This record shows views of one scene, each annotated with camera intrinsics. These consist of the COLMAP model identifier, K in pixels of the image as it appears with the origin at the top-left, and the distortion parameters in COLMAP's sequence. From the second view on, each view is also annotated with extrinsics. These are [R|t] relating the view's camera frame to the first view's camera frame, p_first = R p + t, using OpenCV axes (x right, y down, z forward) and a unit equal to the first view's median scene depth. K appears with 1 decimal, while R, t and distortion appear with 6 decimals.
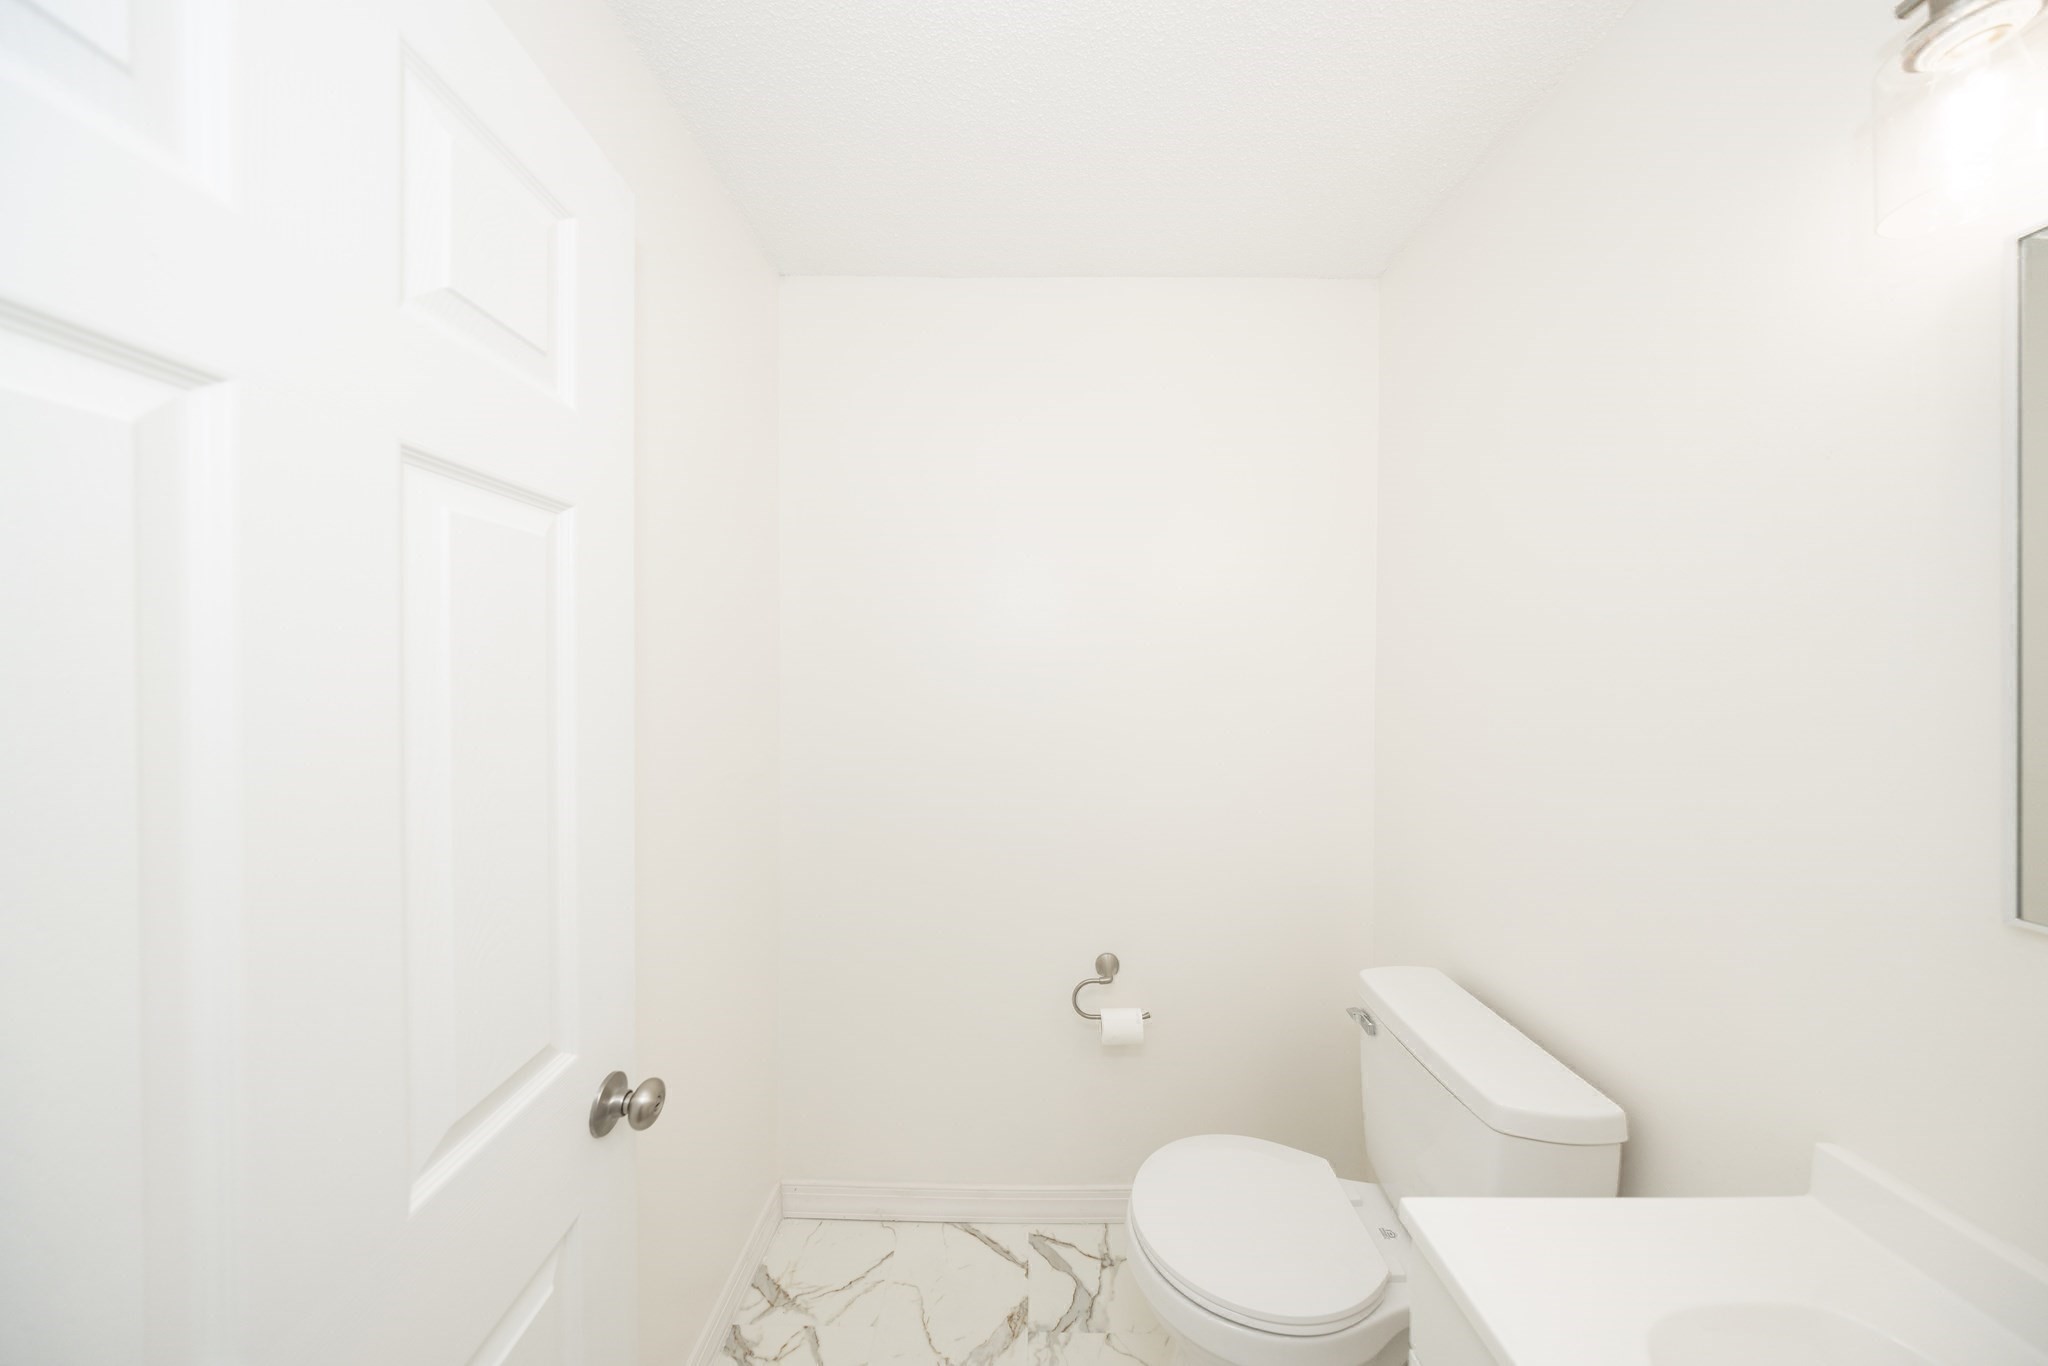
lens RADIAL K [[632.0, 0, 1009.6], [0, 632.0, 684.3], [0, 0, 1]] dist [-0.003040, -0.000188]
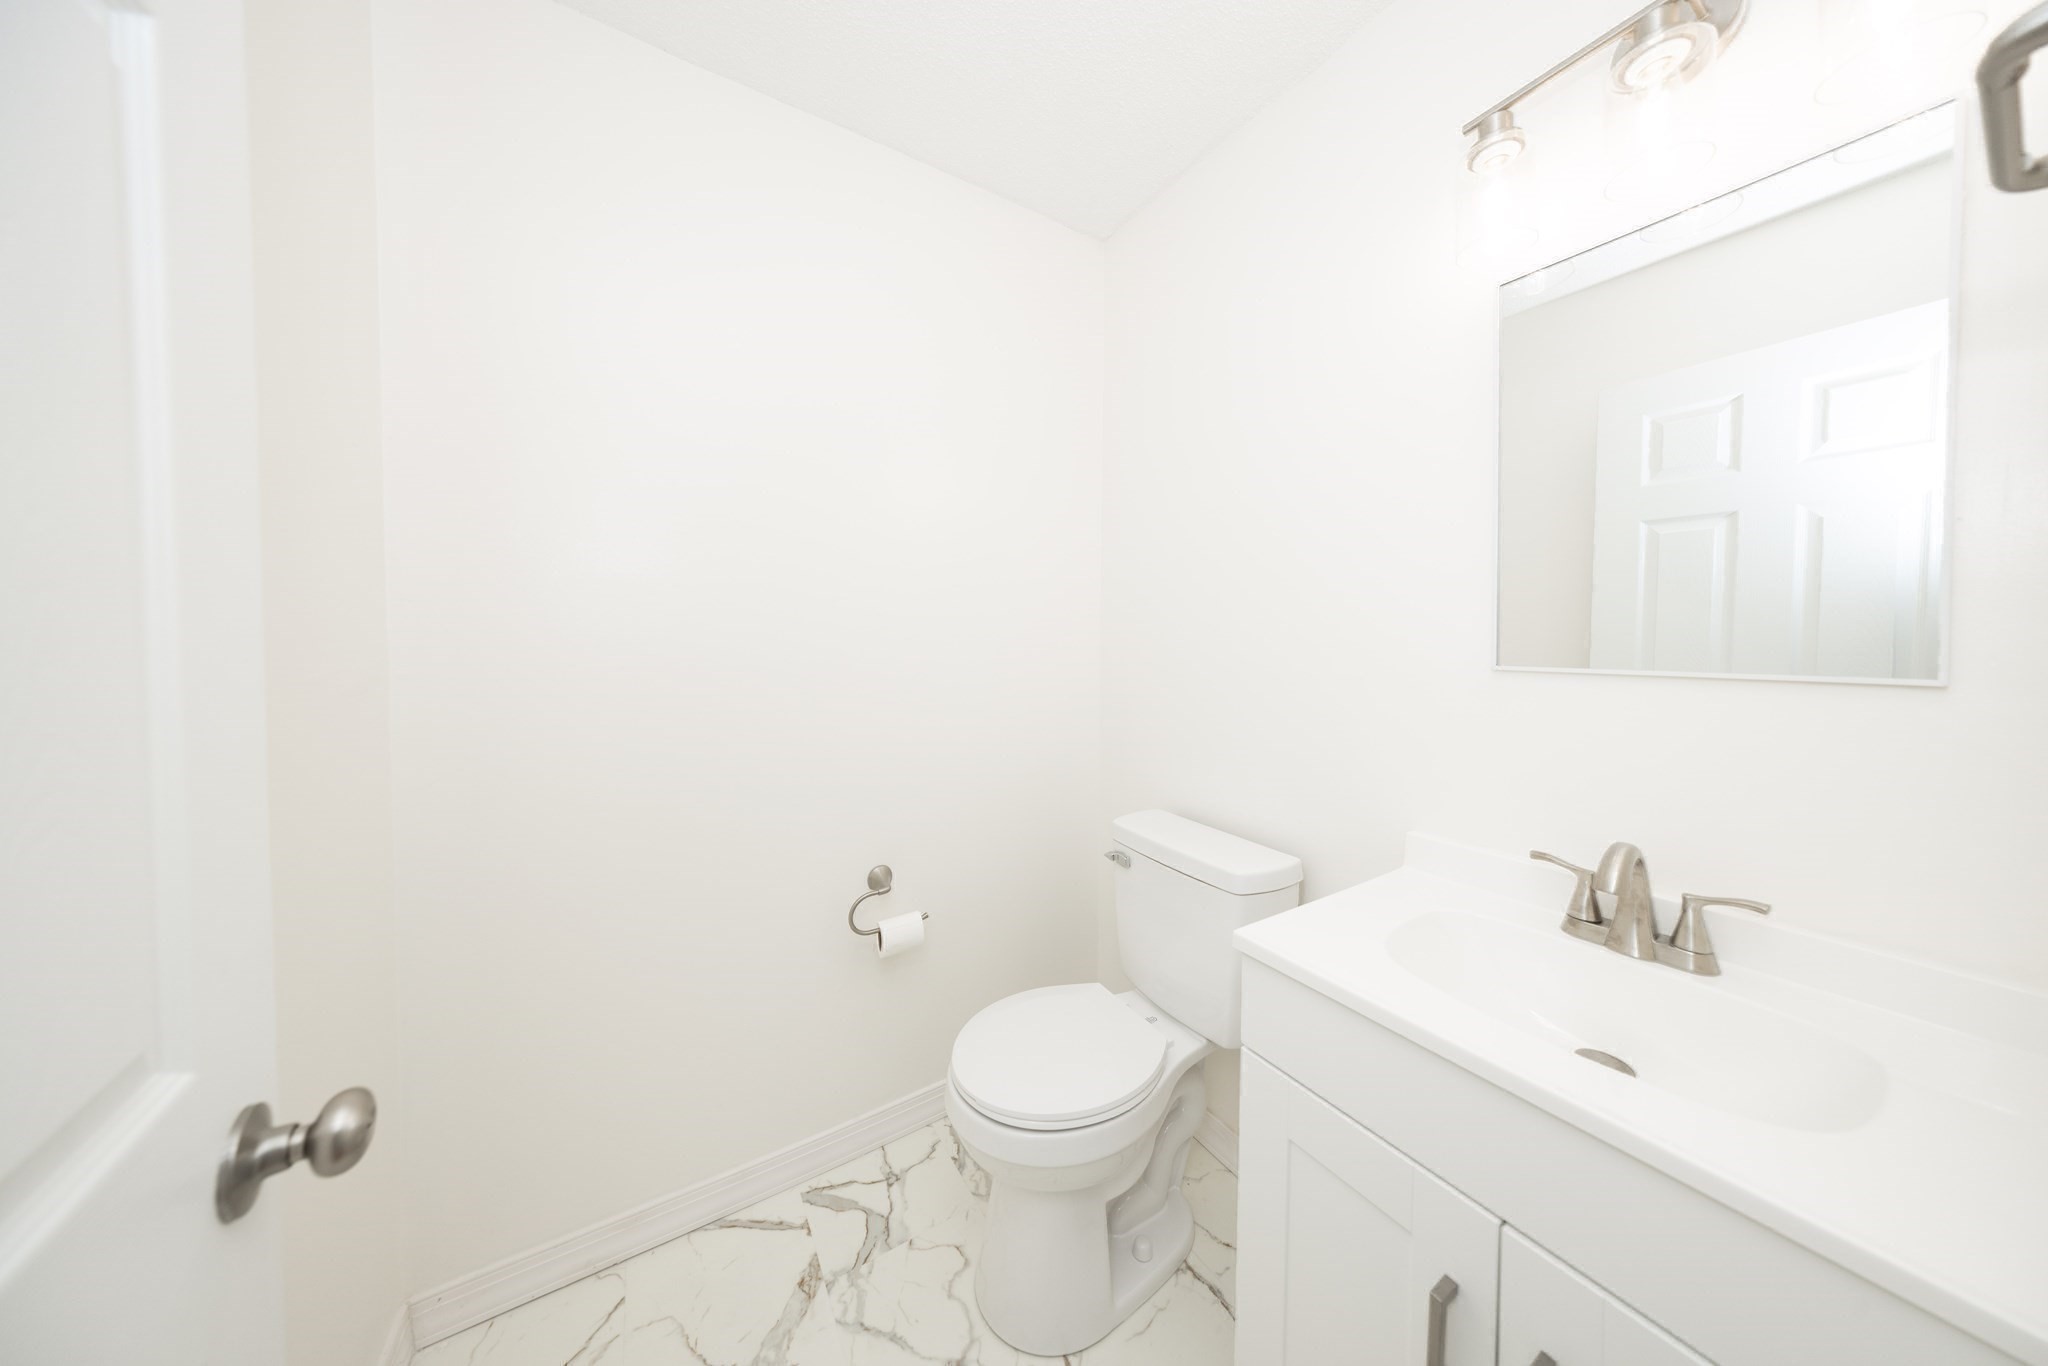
lens RADIAL K [[632.0, 0, 1017.9], [0, 632.0, 669.6], [0, 0, 1]] dist [-0.003040, -0.000188]
pose [[0.837980, -0.017083, 0.545434, -0.208352], [0.014920, 0.999853, 0.008394, 0.134309], [-0.545497, 0.001104, 0.838112, 0.085312]]
